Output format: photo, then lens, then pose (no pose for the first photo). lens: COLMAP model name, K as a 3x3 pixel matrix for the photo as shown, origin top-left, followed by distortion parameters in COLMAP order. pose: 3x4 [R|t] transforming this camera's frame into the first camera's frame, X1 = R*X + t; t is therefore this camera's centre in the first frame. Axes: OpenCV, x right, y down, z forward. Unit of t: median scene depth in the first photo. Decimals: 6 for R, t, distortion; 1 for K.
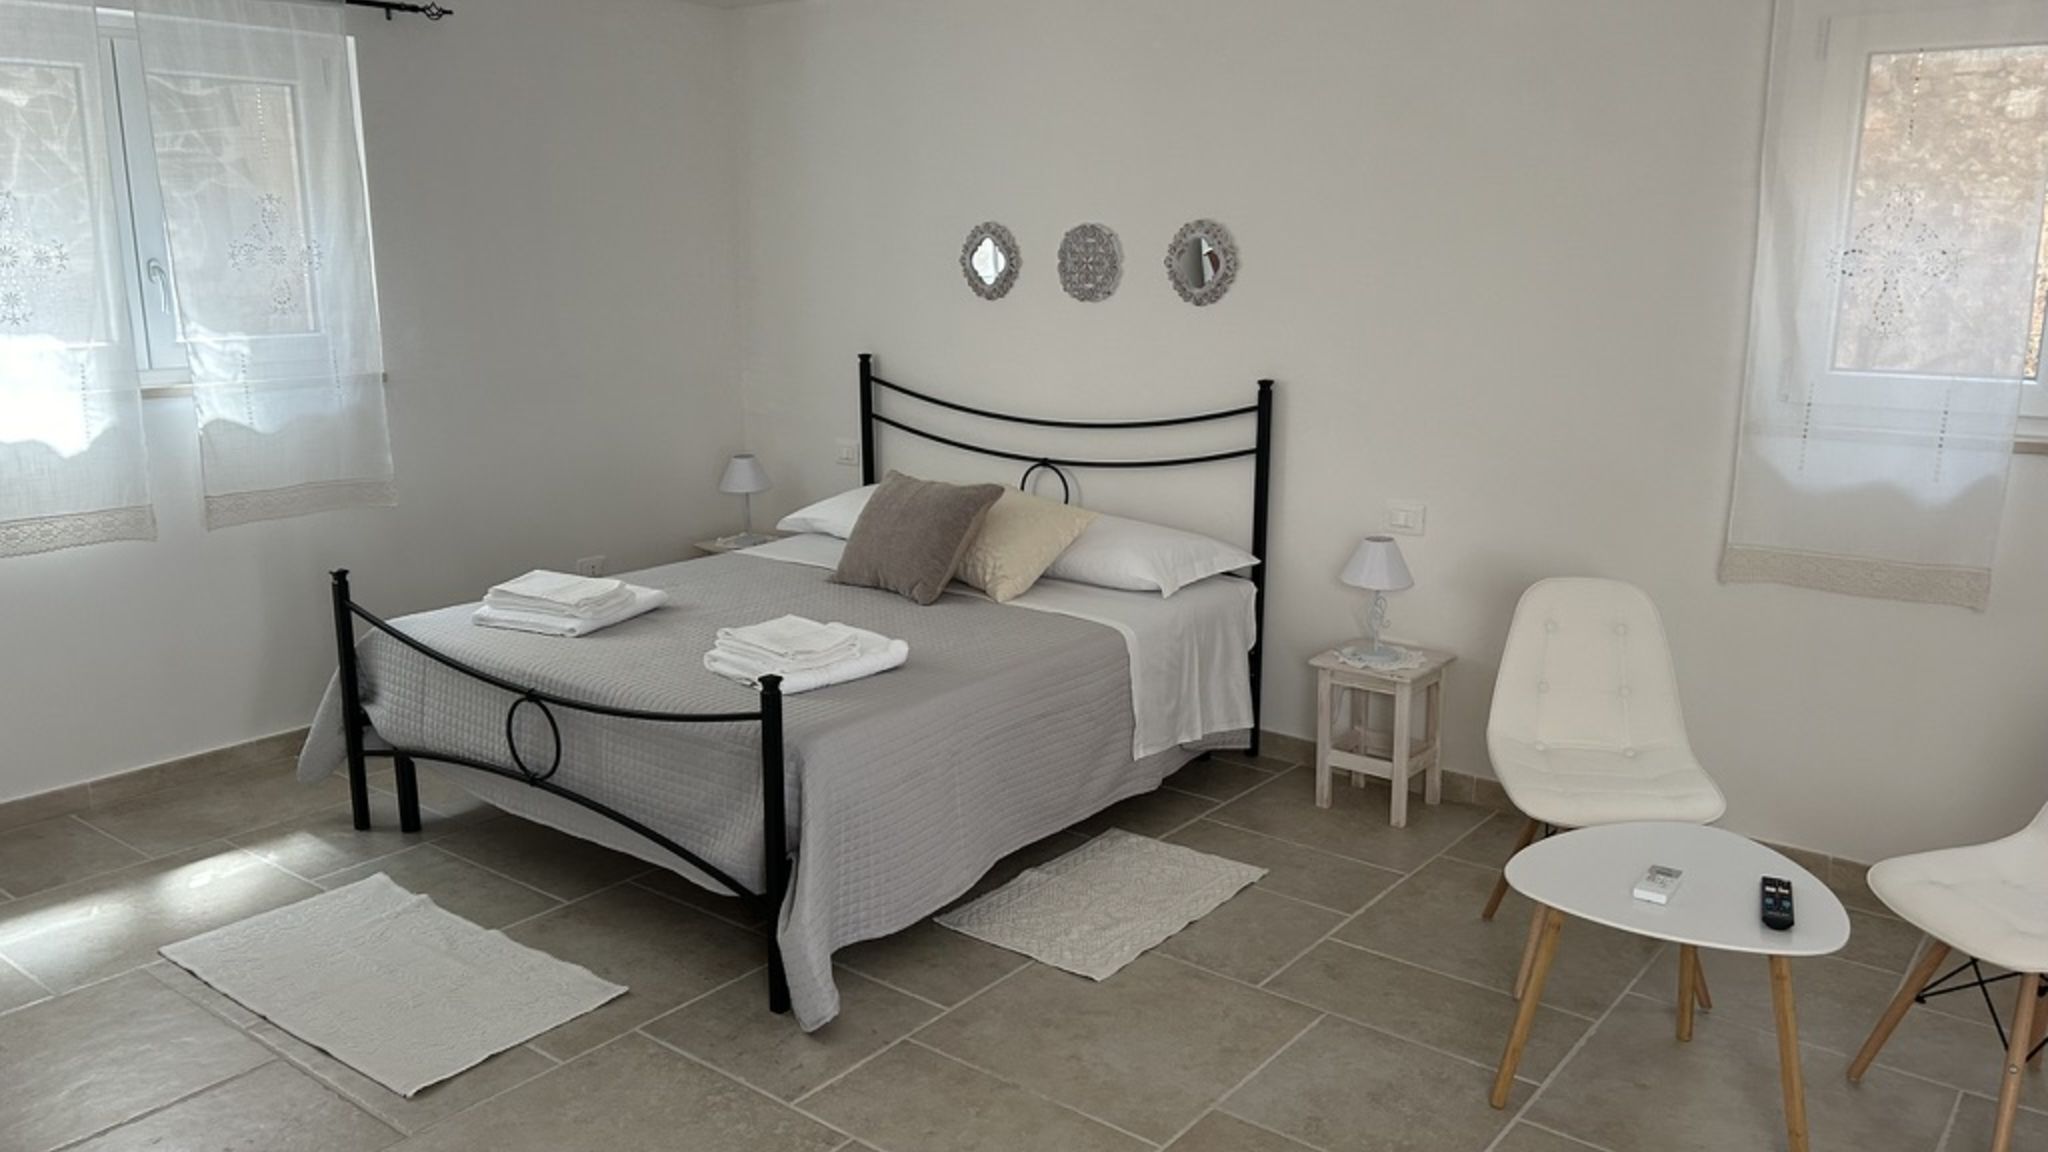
lens RADIAL K [[1554.1, 0, 1041.3], [0, 1554.1, 567.9], [0, 0, 1]] dist [0.055442, -0.059607]
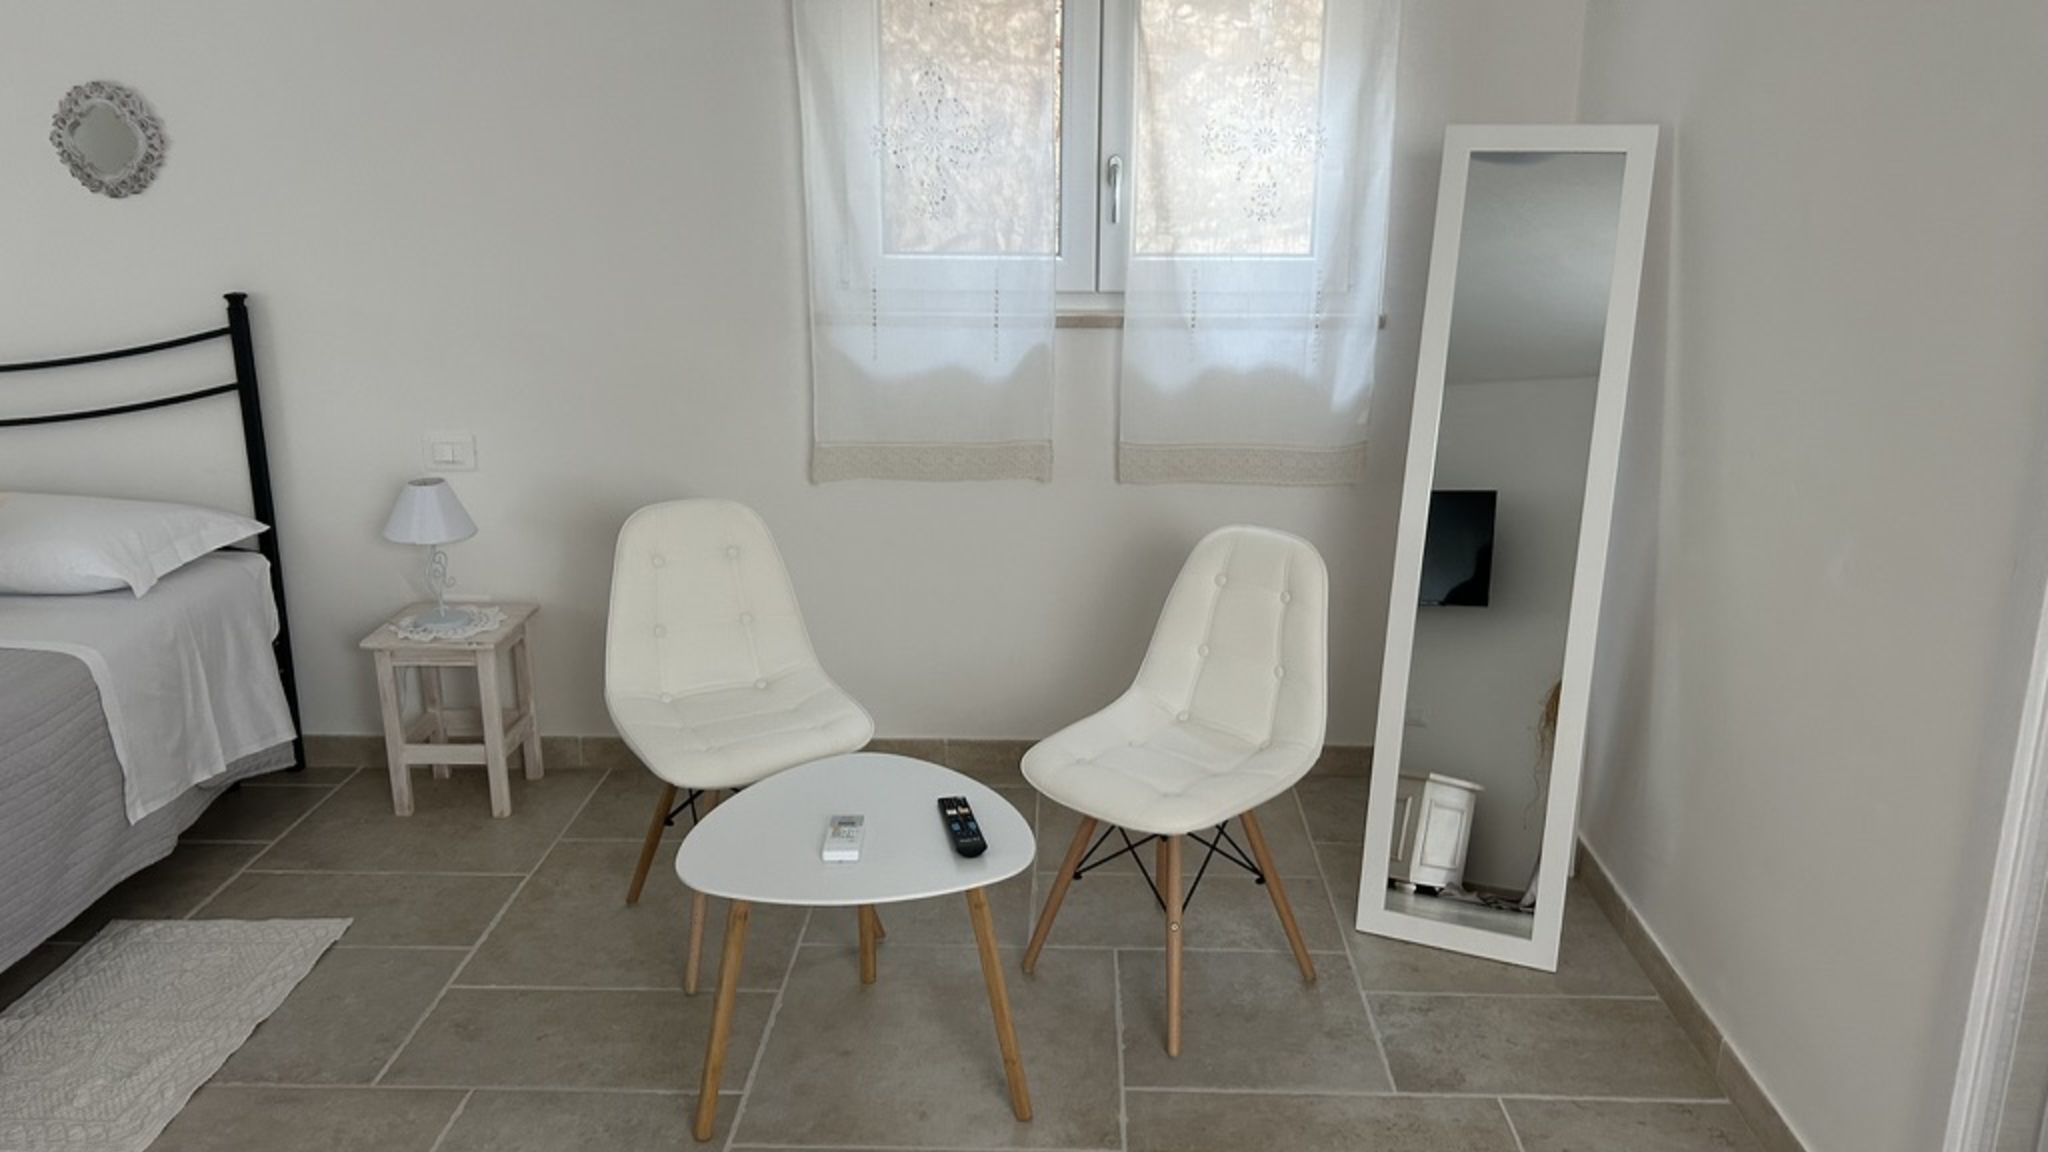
lens RADIAL K [[1554.1, 0, 1041.3], [0, 1554.1, 567.9], [0, 0, 1]] dist [0.055442, -0.059607]
pose [[0.807901, -0.155797, 0.568352, 0.003832], [0.121816, 0.987742, 0.097602, -0.014798], [-0.576591, -0.009618, 0.816976, 0.144972]]
